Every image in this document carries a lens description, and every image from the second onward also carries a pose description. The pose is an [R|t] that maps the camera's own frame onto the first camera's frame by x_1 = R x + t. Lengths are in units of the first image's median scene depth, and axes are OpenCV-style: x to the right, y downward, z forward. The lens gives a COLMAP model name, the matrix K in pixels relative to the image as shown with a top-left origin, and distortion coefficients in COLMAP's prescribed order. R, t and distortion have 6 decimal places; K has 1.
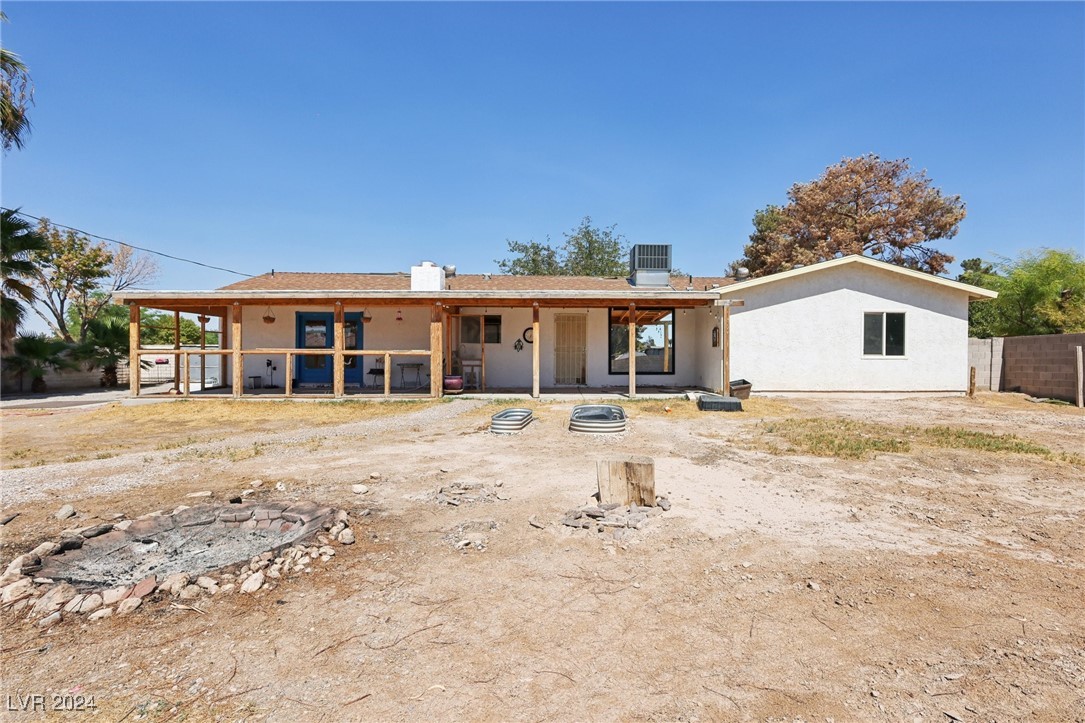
lens RADIAL K [[501.8, 0, 568.3], [0, 501.8, 364.3], [0, 0, 1]] dist [-0.004087, -0.000454]
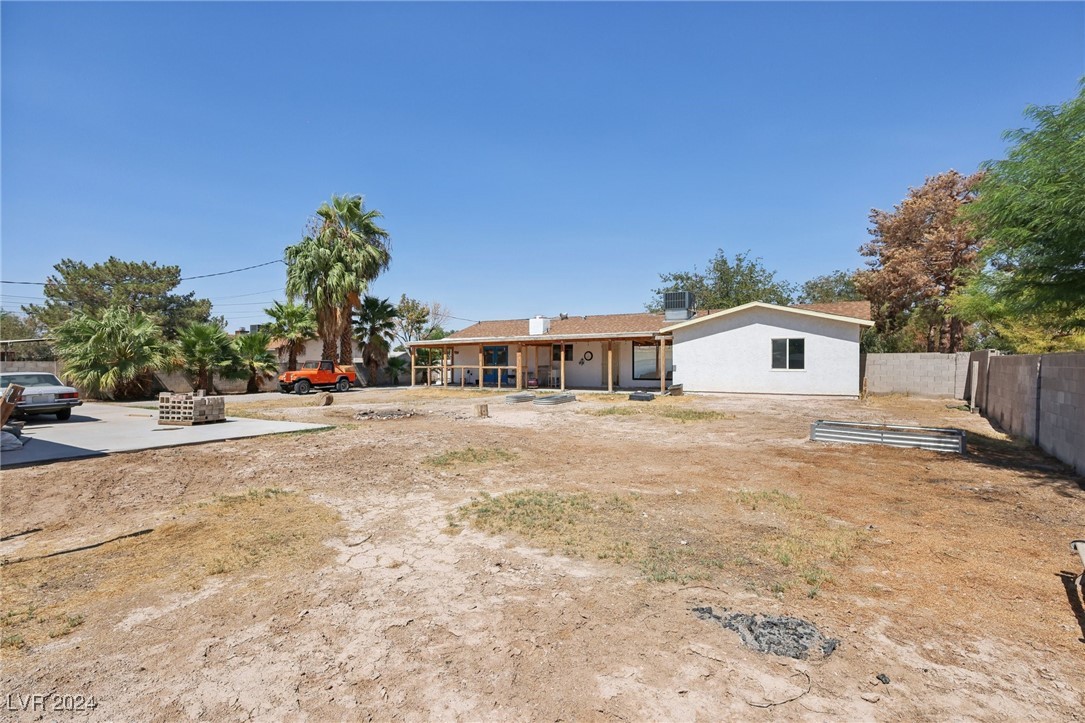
lens RADIAL K [[501.8, 0, 545.7], [0, 501.8, 363.6], [0, 0, 1]] dist [-0.004087, -0.000454]
pose [[0.837673, -0.003352, -0.546162, 0.746788], [-0.001198, 0.999967, -0.007974, -0.018842], [0.546171, 0.007334, 0.837642, -0.504836]]
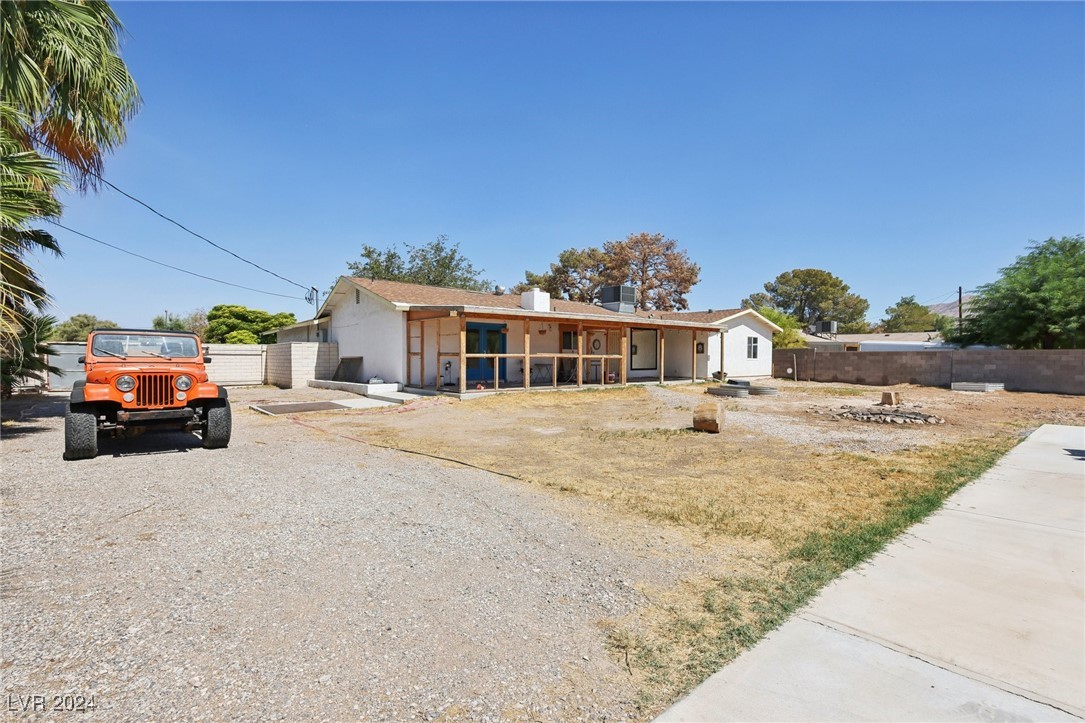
lens RADIAL K [[501.8, 0, 534.6], [0, 501.8, 360.7], [0, 0, 1]] dist [-0.004087, -0.000454]
pose [[0.788291, -0.002364, 0.615298, -1.167090], [0.008112, 0.999946, -0.006550, -0.001941], [-0.615249, 0.010154, 0.788268, -0.058522]]
